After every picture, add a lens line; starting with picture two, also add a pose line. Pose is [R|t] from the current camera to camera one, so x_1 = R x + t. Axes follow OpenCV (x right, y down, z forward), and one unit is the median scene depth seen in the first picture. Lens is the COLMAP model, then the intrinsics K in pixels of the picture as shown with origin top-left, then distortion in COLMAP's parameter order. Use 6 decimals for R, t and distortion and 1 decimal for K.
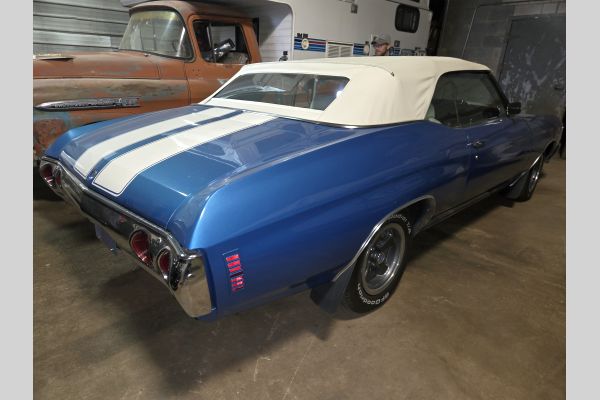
lens RADIAL K [[351.6, 0, 295.5], [0, 351.6, 201.8], [0, 0, 1]] dist [0.058322, -0.044338]
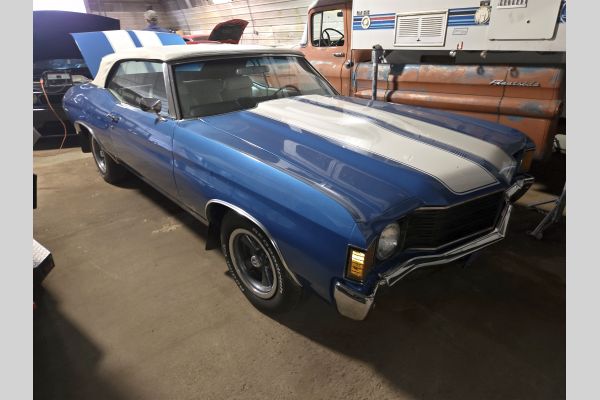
lens RADIAL K [[351.6, 0, 295.5], [0, 351.6, 201.8], [0, 0, 1]] dist [0.058322, -0.044338]
pose [[-0.020722, 0.403278, -0.914843, 1.002351], [-0.322430, 0.863453, 0.387928, -0.347855], [0.946367, 0.303011, 0.112136, 0.871833]]
